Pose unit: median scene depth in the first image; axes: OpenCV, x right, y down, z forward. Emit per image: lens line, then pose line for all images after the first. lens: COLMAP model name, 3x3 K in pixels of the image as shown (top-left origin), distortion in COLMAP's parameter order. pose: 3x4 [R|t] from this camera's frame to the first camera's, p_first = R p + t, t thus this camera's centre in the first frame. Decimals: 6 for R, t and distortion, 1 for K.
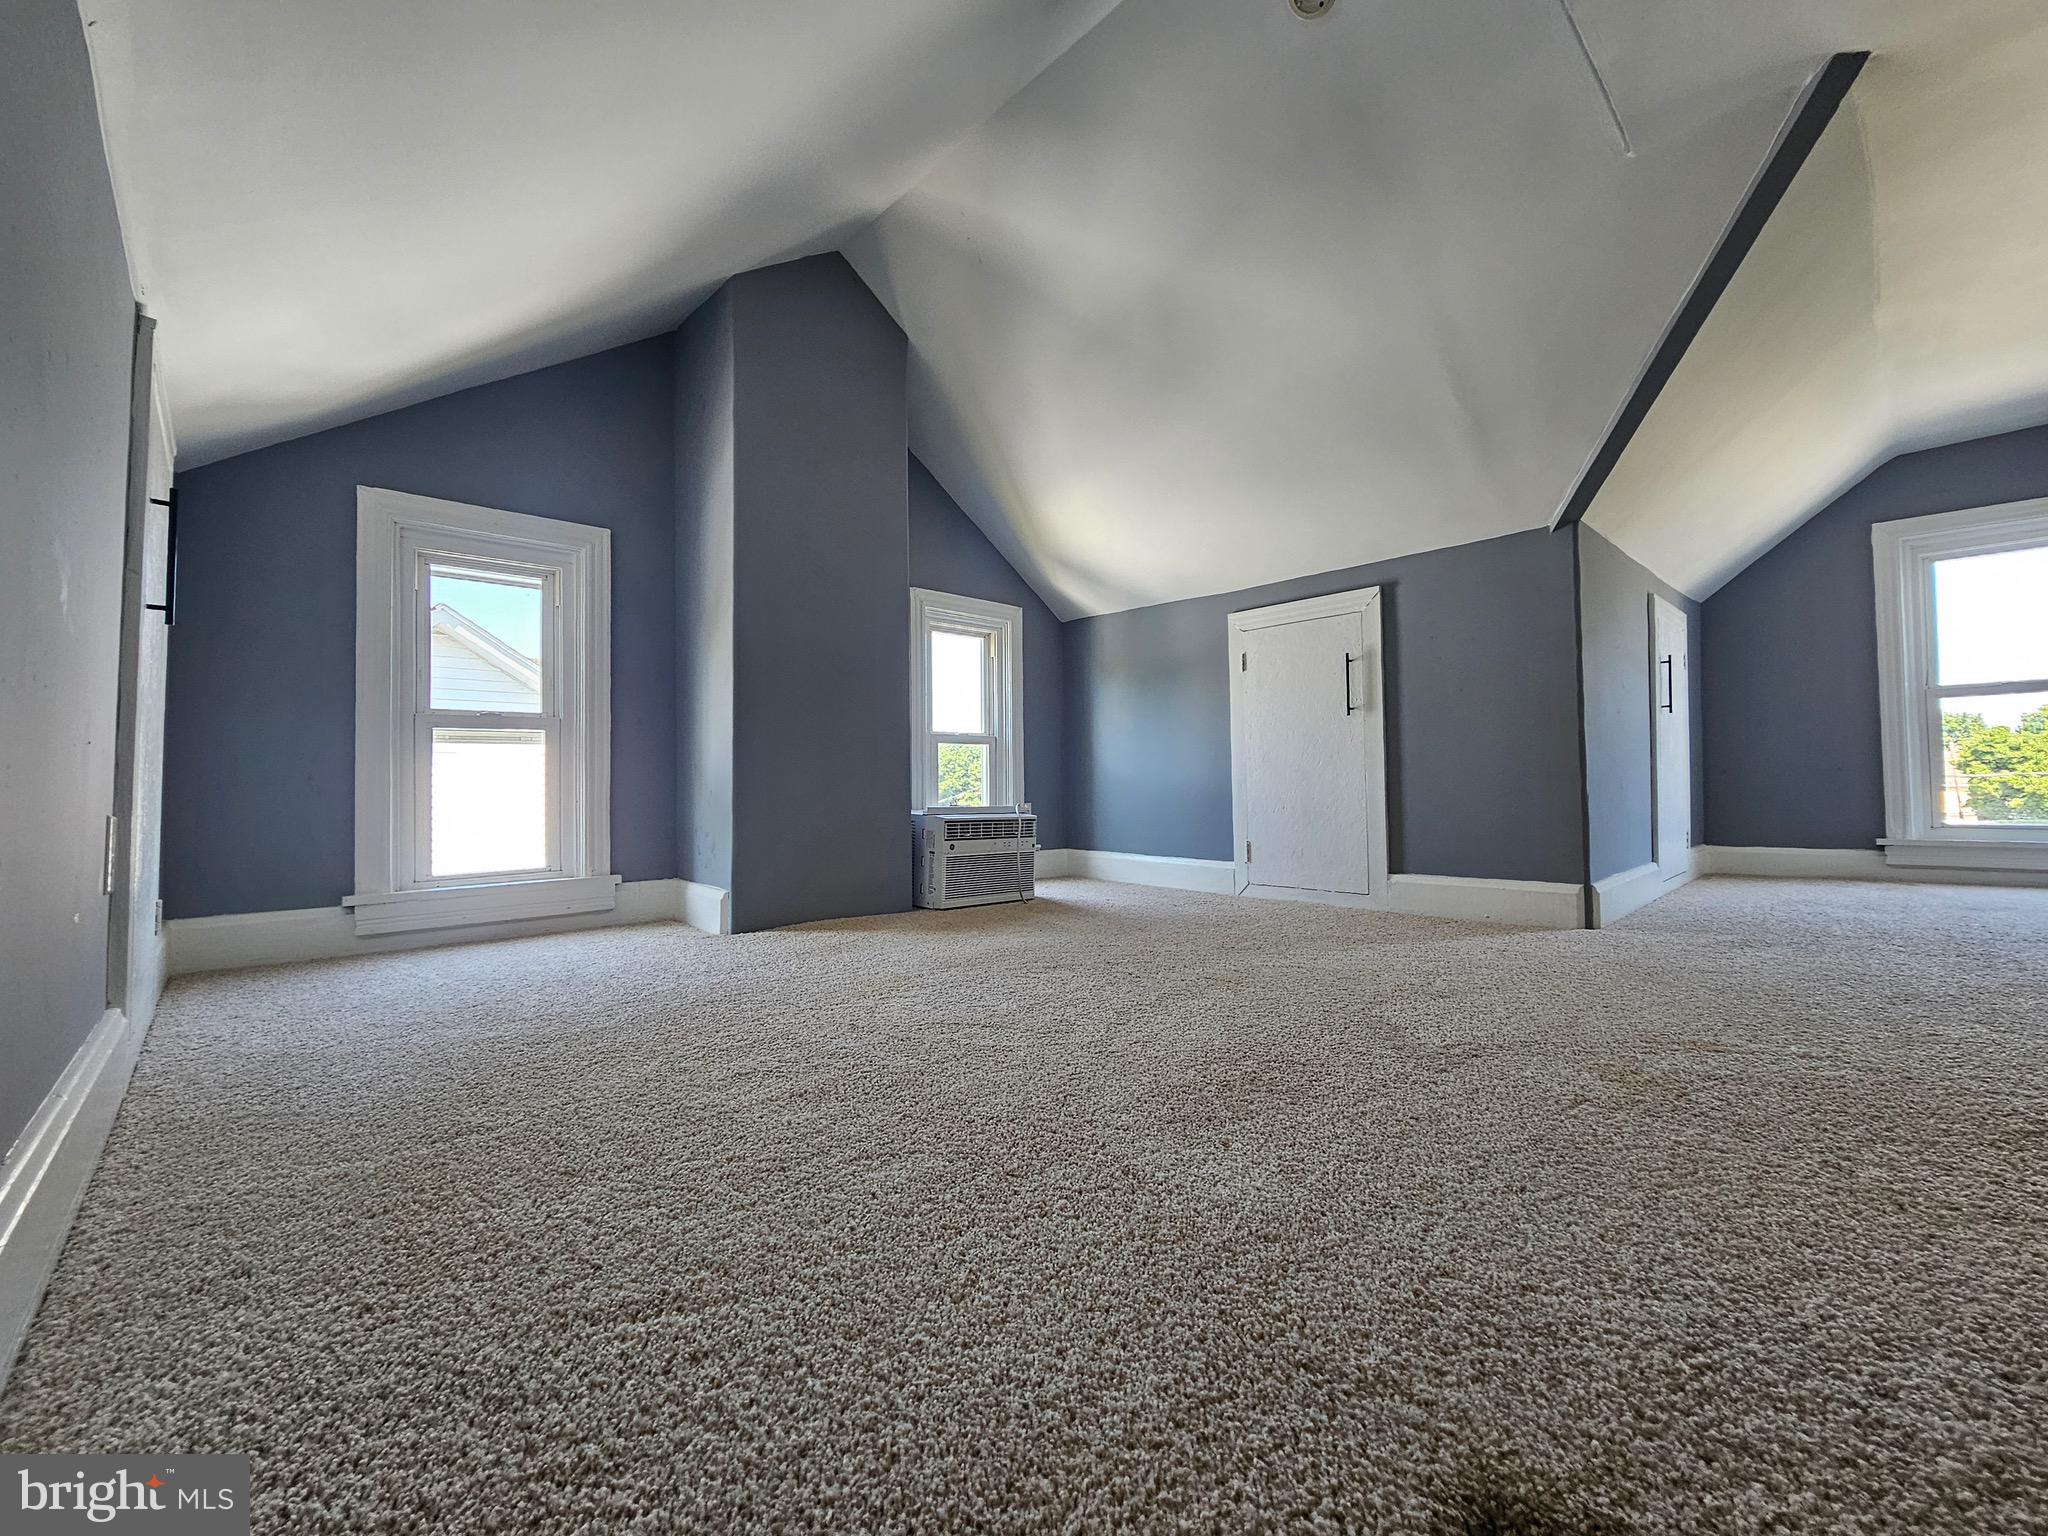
lens RADIAL K [[840.9, 0, 1027.0], [0, 840.9, 762.4], [0, 0, 1]] dist [-0.009739, 0.002270]
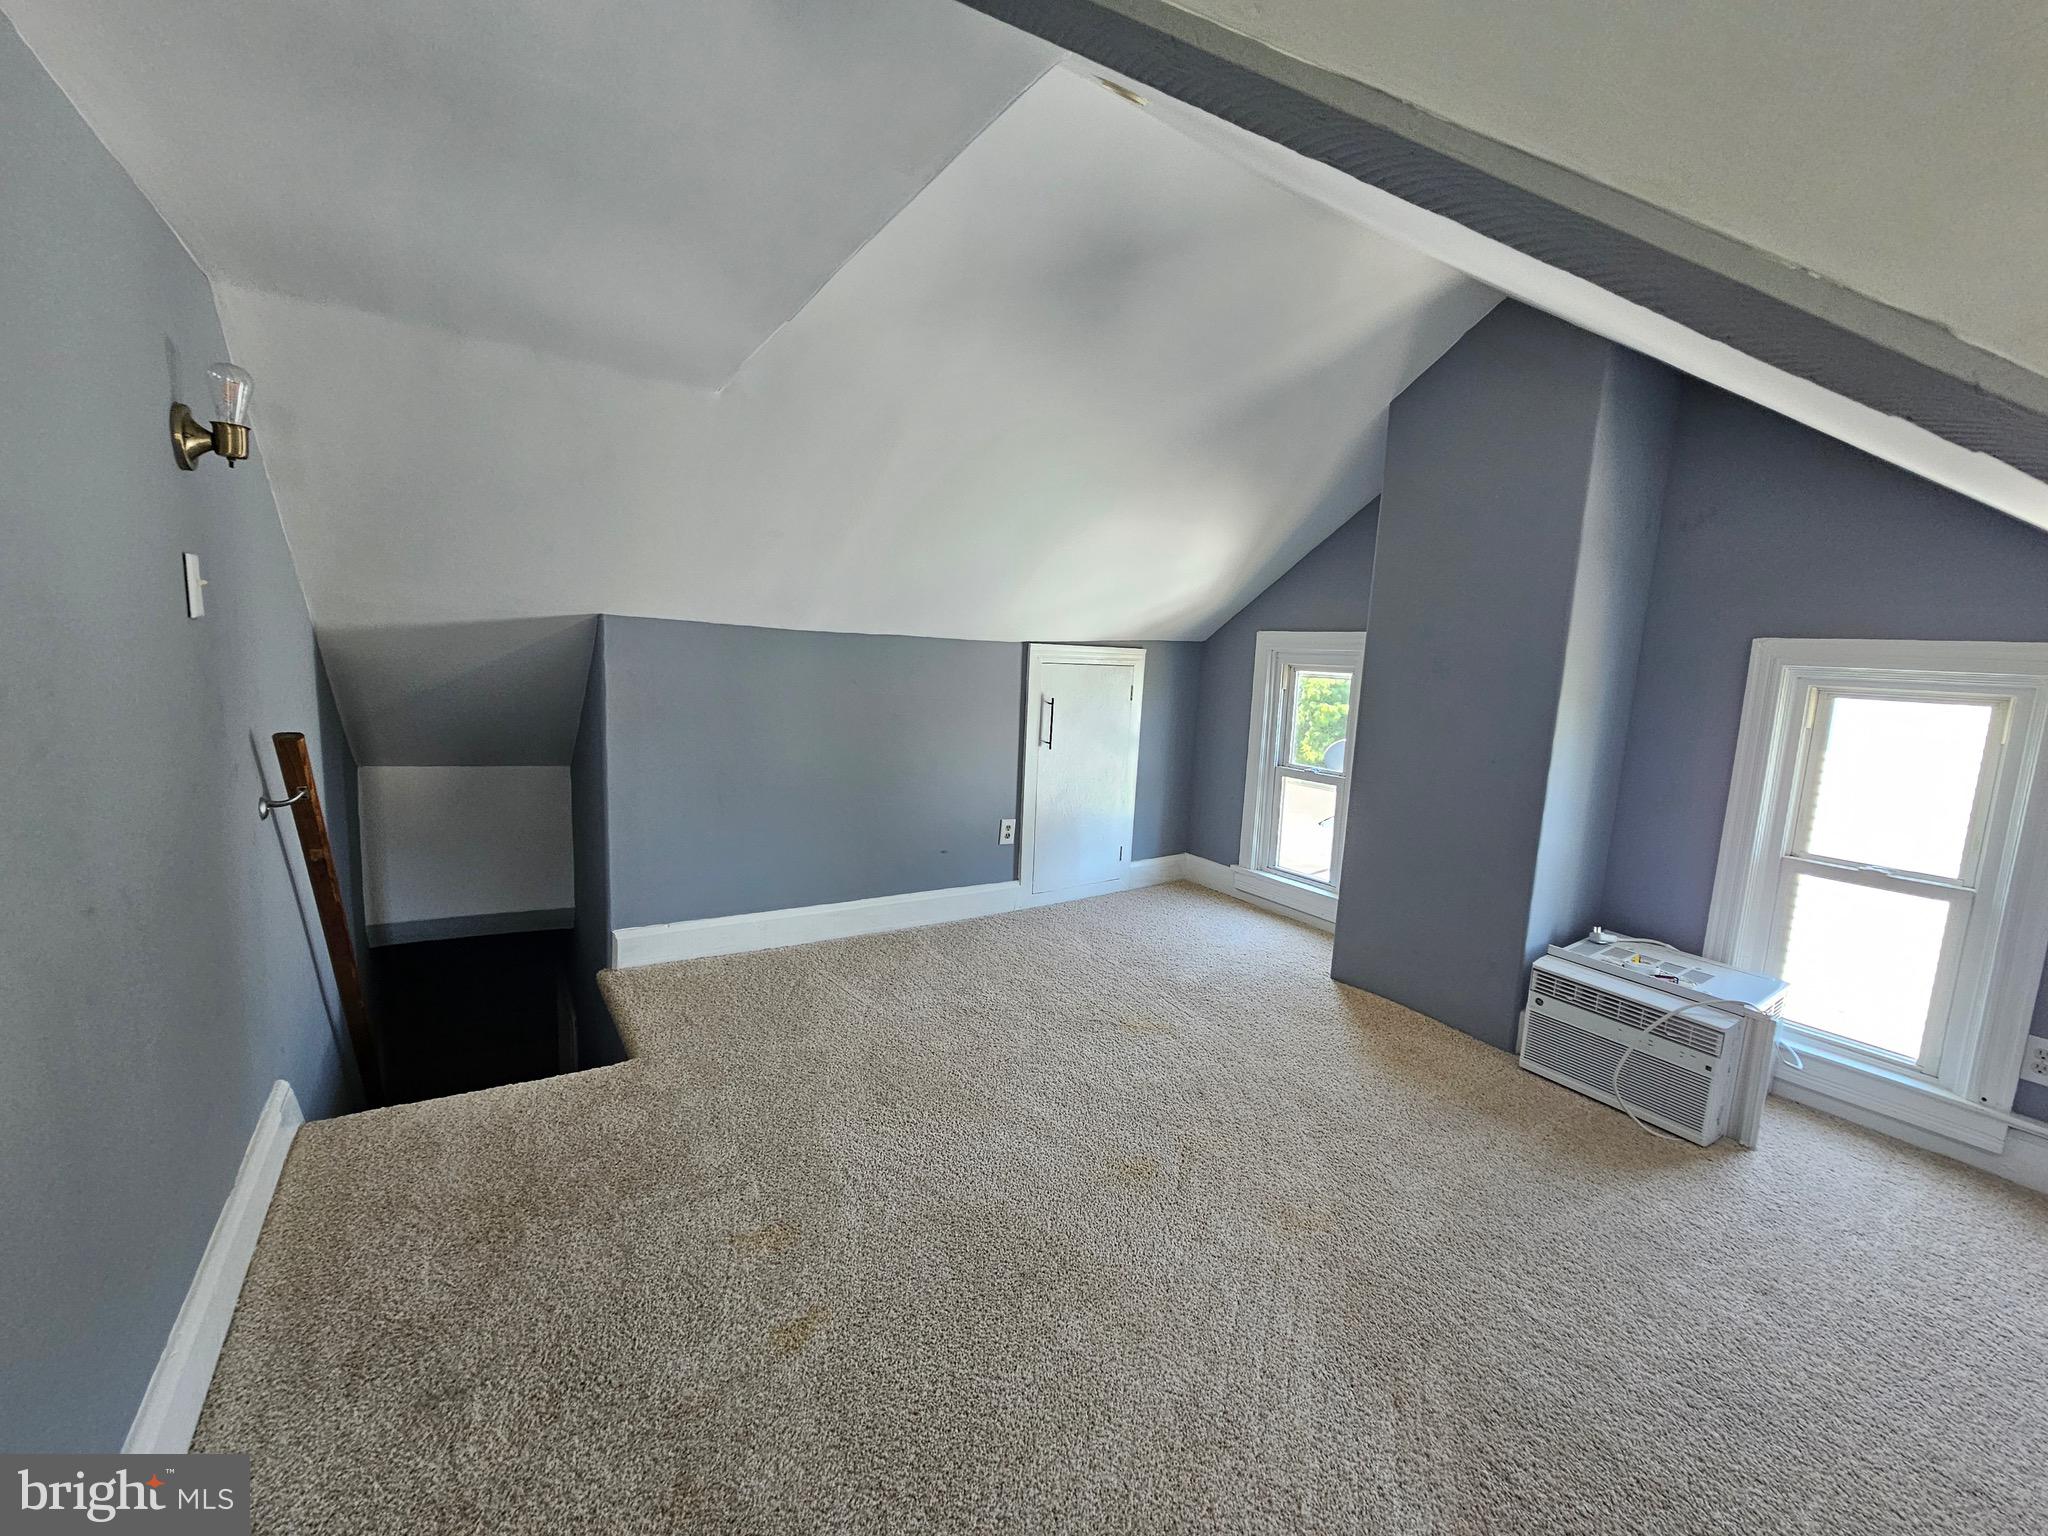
lens RADIAL K [[840.9, 0, 1027.0], [0, 840.9, 762.4], [0, 0, 1]] dist [-0.009739, 0.002270]
pose [[-0.156208, -0.015094, -0.987609, 1.004209], [-0.209010, 0.977746, 0.018116, 0.011887], [0.965357, 0.209250, -0.155886, 0.821781]]
